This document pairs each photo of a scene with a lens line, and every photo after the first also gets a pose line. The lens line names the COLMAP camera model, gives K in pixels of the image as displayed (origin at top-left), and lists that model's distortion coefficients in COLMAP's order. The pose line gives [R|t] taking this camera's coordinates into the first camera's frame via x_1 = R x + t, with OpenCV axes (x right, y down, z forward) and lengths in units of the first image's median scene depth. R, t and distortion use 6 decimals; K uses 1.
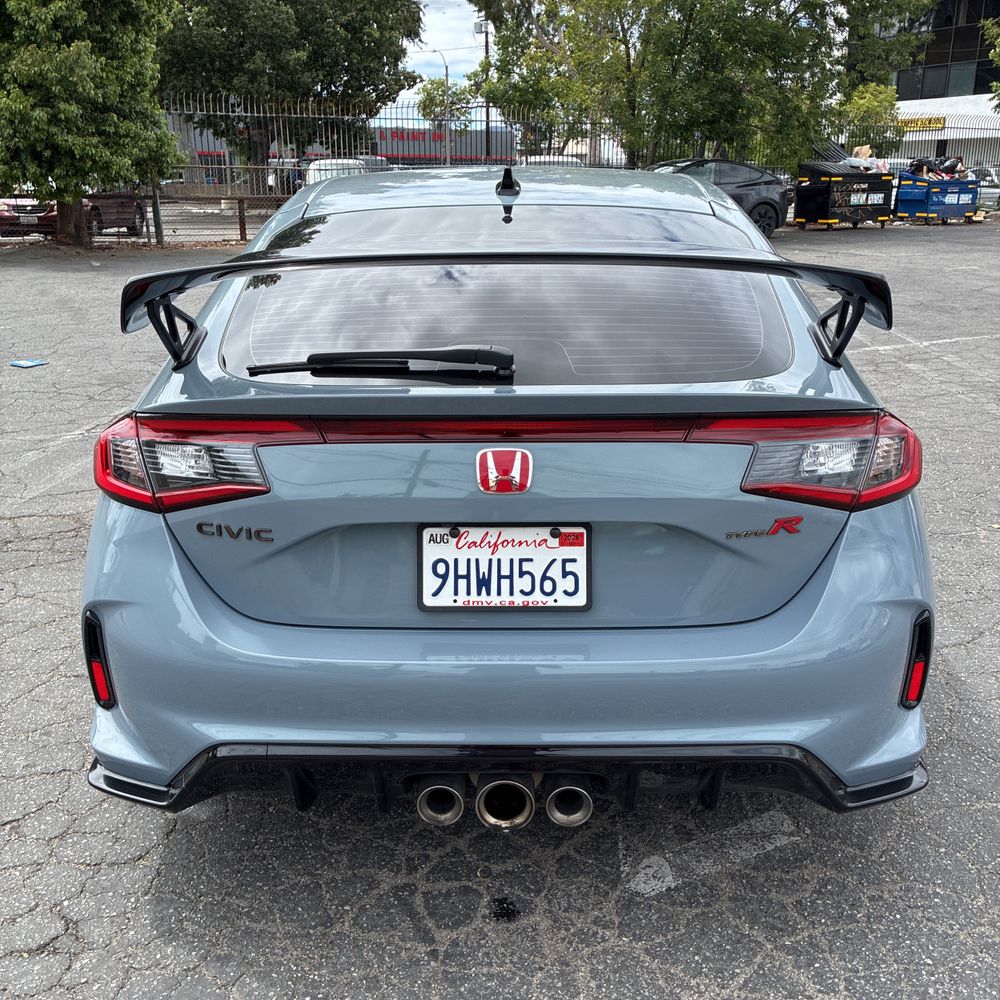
lens RADIAL K [[997.9, 0, 500.0], [0, 997.9, 500.0], [0, 0, 1]] dist [0.098475, -0.147568]
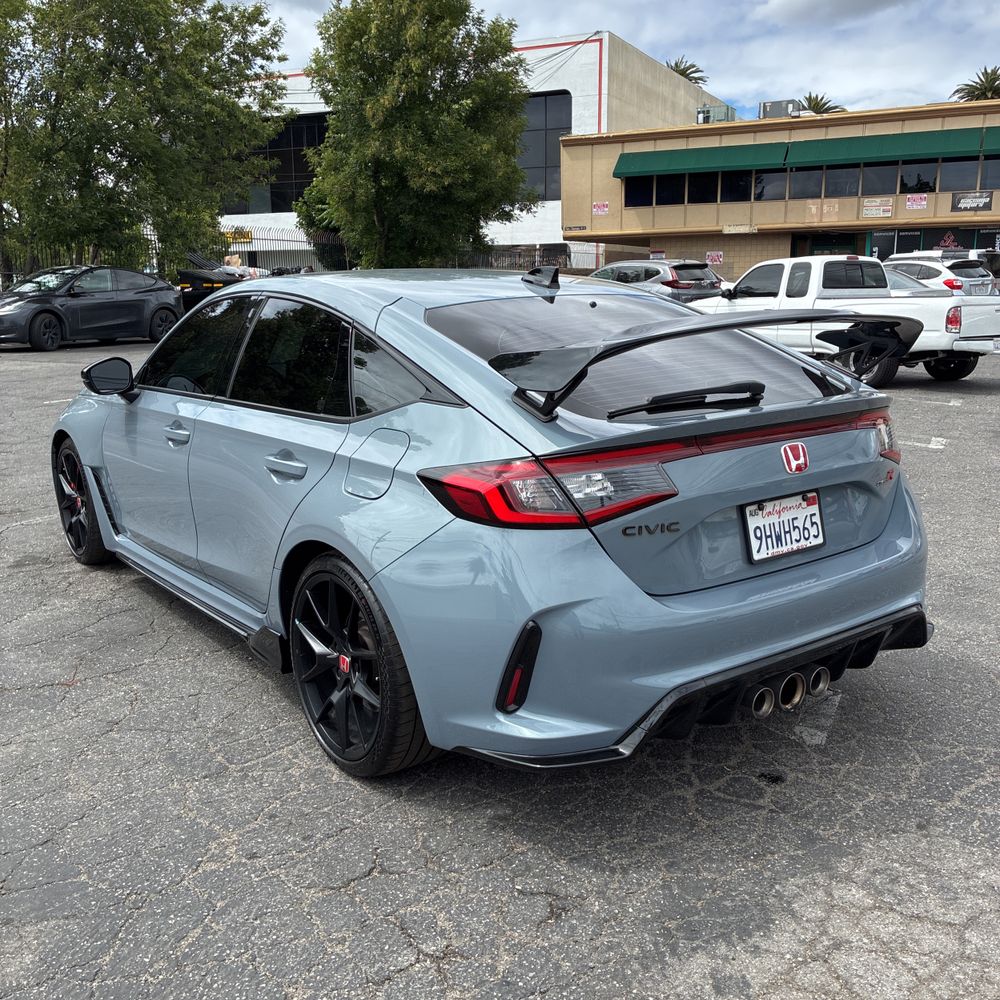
lens RADIAL K [[1005.0, 0, 500.0], [0, 1005.0, 500.0], [0, 0, 1]] dist [0.023049, -0.012227]
pose [[0.796568, -0.130935, 0.590200, -1.211567], [0.188218, 0.981456, -0.036295, 0.004068], [-0.574503, 0.139997, 0.806441, 0.030744]]
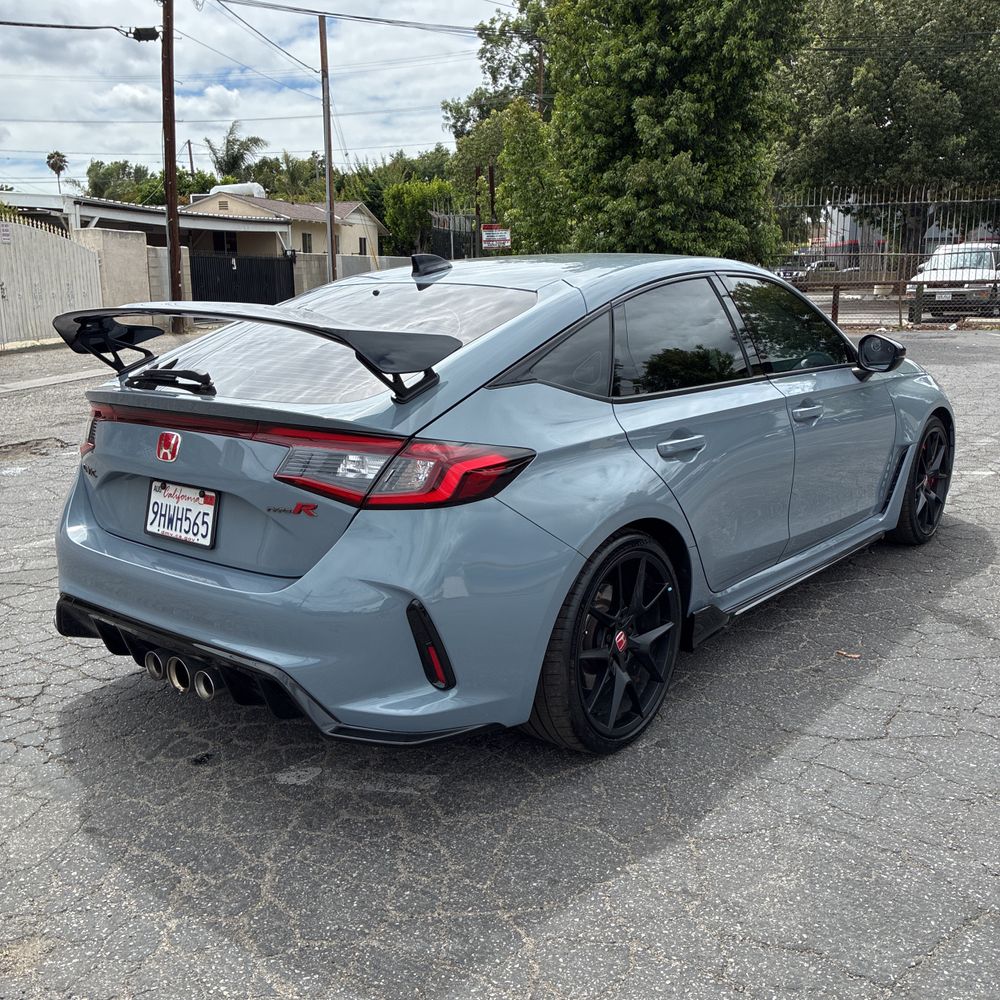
lens RADIAL K [[1005.0, 0, 500.0], [0, 1005.0, 500.0], [0, 0, 1]] dist [0.023049, -0.012227]
pose [[0.786870, 0.126157, -0.604087, 1.308200], [-0.174507, 0.984416, -0.021724, -0.003418], [0.591932, 0.122511, 0.796623, 0.065063]]
